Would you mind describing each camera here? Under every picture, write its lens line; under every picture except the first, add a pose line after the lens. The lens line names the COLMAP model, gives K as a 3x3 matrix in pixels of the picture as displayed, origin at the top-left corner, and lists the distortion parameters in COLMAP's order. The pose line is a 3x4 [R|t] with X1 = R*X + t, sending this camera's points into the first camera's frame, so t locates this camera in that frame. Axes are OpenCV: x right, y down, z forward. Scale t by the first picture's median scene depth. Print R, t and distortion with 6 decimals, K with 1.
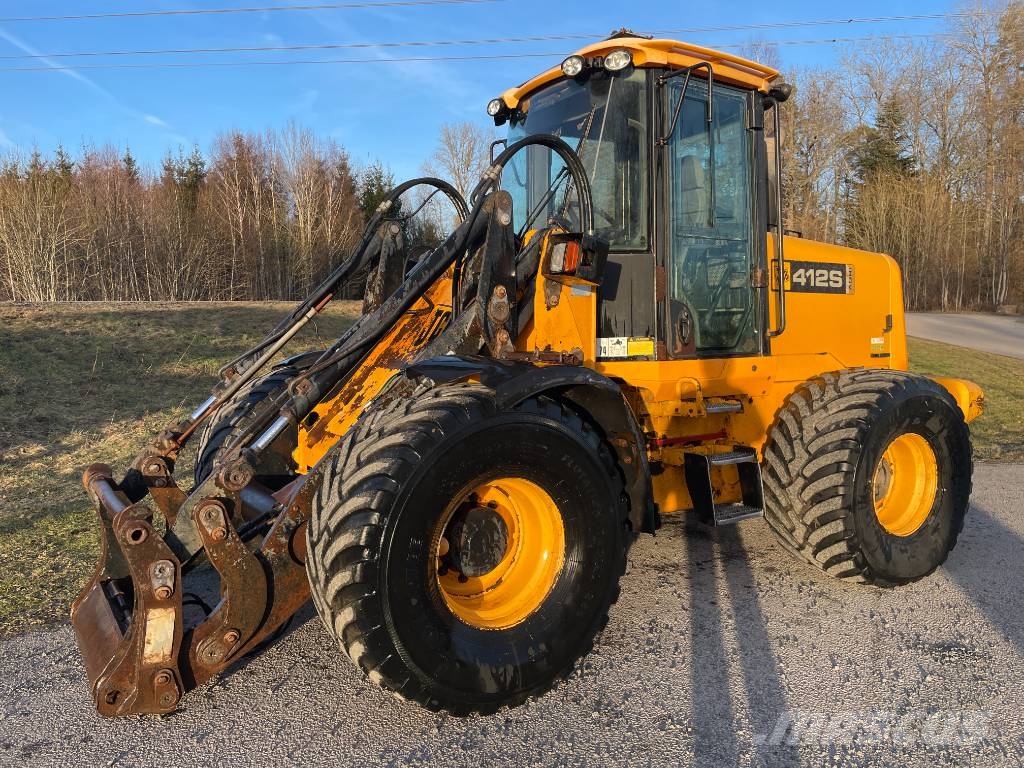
lens RADIAL K [[772.9, 0, 519.1], [0, 772.9, 380.5], [0, 0, 1]] dist [0.085193, -0.113143]
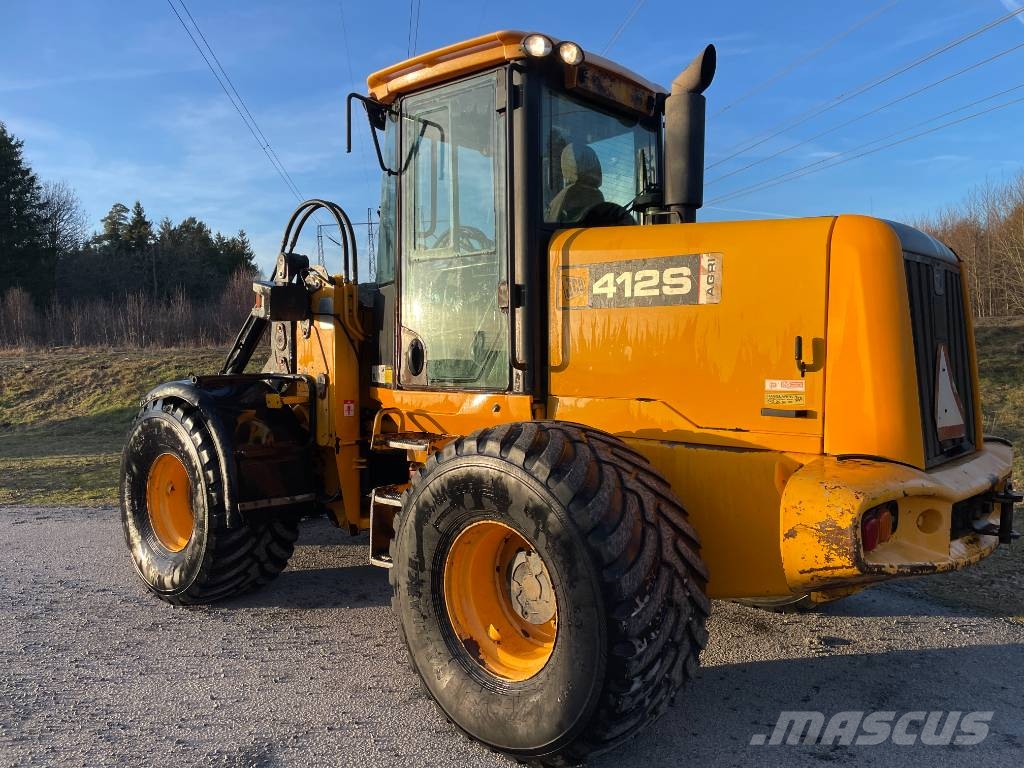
lens RADIAL K [[767.2, 0, 516.5], [0, 767.2, 391.2], [0, 0, 1]] dist [0.090650, -0.124314]
pose [[0.273575, 0.059457, -0.960011, 1.161254], [-0.058980, 0.997246, 0.044955, -0.075901], [0.960041, 0.044323, 0.276329, 0.860196]]
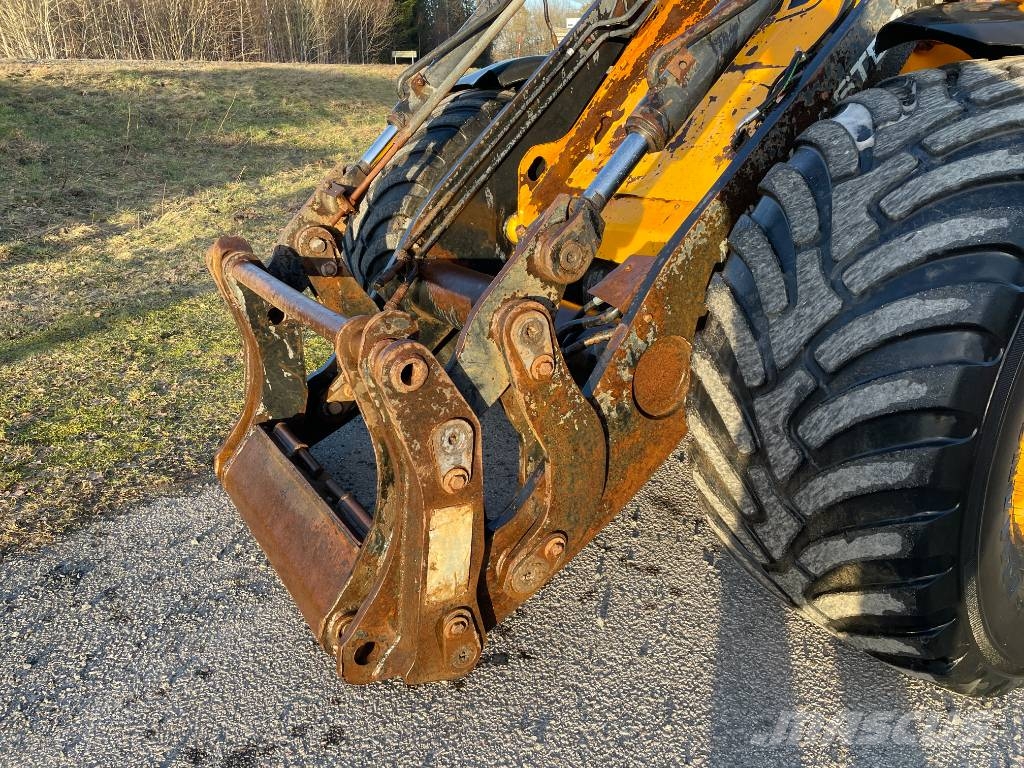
lens RADIAL K [[767.2, 0, 516.5], [0, 767.2, 391.2], [0, 0, 1]] dist [0.090650, -0.124314]
pose [[0.999700, 0.004921, -0.023981, -0.270066], [0.001890, 0.961151, 0.276016, 0.050424], [0.024408, -0.275978, 0.960854, 0.357179]]
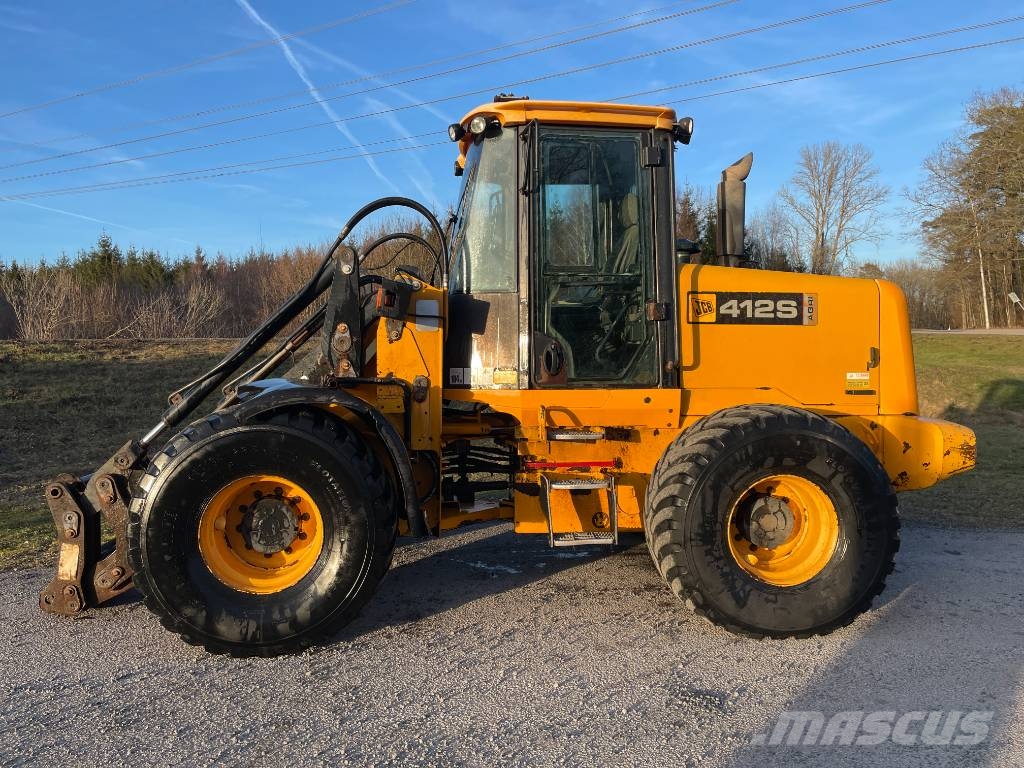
lens RADIAL K [[772.9, 0, 519.1], [0, 772.9, 380.5], [0, 0, 1]] dist [0.085193, -0.113143]
pose [[0.890475, 0.019528, -0.454614, 0.659023], [-0.037612, 0.998819, -0.030767, -0.004162], [0.453476, 0.044496, 0.890157, 0.029113]]
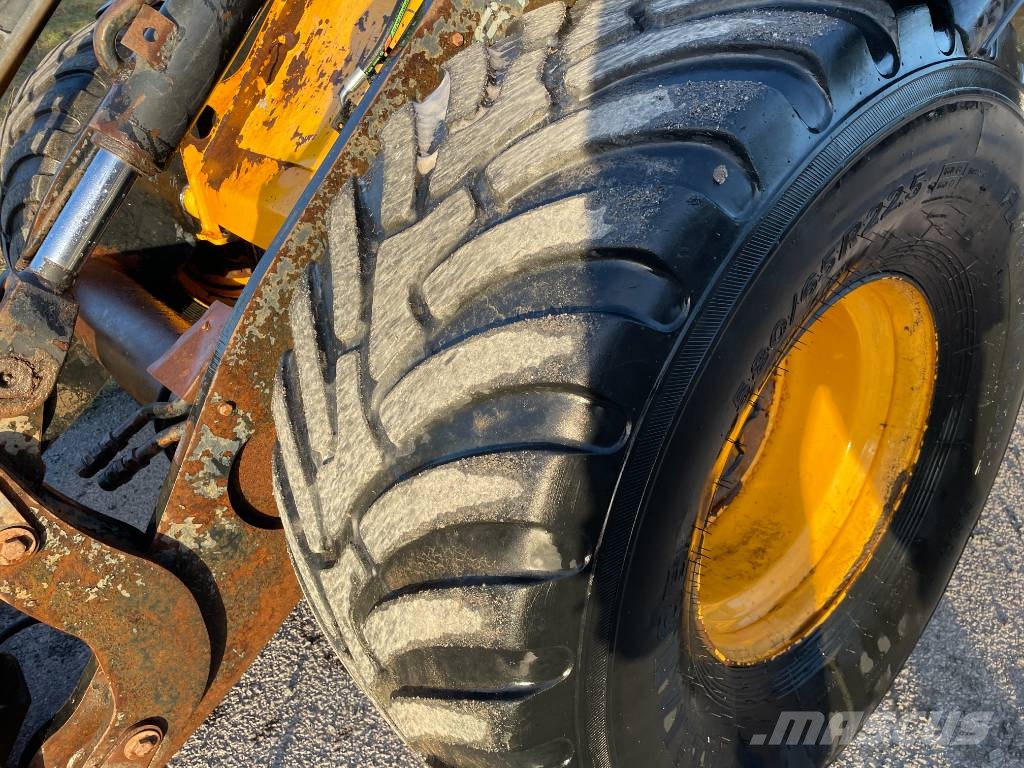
lens RADIAL K [[767.2, 0, 516.5], [0, 767.2, 391.2], [0, 0, 1]] dist [0.090650, -0.124314]
pose [[0.990871, -0.120071, 0.061297, -0.129148], [0.082585, 0.900006, 0.427982, 0.010424], [-0.106556, -0.419013, 0.901706, 0.493851]]
